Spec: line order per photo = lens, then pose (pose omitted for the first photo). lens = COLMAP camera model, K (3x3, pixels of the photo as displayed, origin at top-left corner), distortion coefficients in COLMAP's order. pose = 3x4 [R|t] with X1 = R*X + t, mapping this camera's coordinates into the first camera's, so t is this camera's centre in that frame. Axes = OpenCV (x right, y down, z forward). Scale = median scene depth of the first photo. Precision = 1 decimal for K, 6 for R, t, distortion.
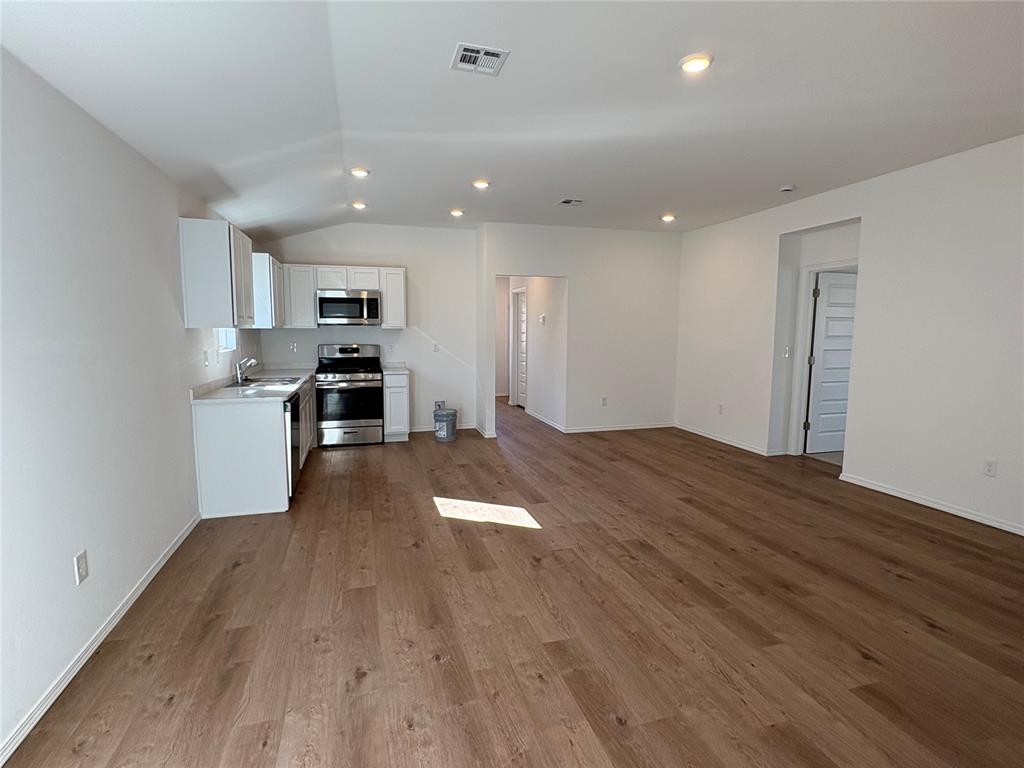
lens RADIAL K [[508.6, 0, 511.3], [0, 508.6, 382.7], [0, 0, 1]] dist [-0.000370, -0.000010]
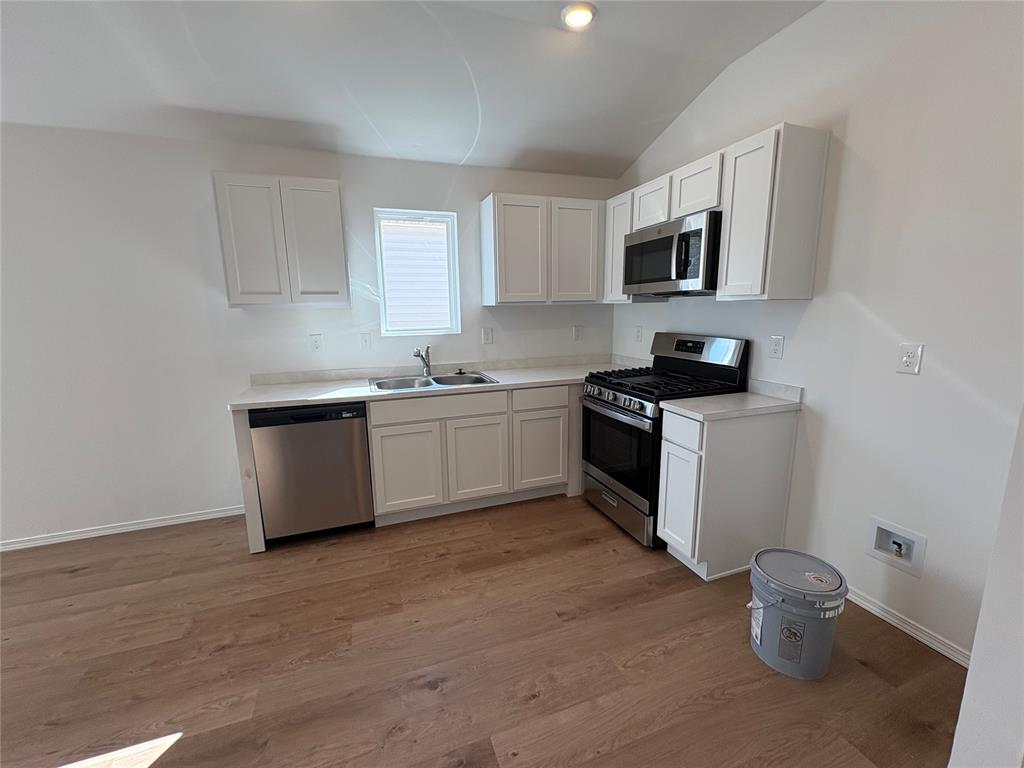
lens RADIAL K [[420.6, 0, 511.2], [0, 420.6, 385.9], [0, 0, 1]] dist [-0.001505, 0.000079]
pose [[0.052960, 0.184009, -0.981497, 0.128124], [-0.087675, 0.979937, 0.178986, -0.119020], [0.994740, 0.076573, 0.068031, 1.119858]]
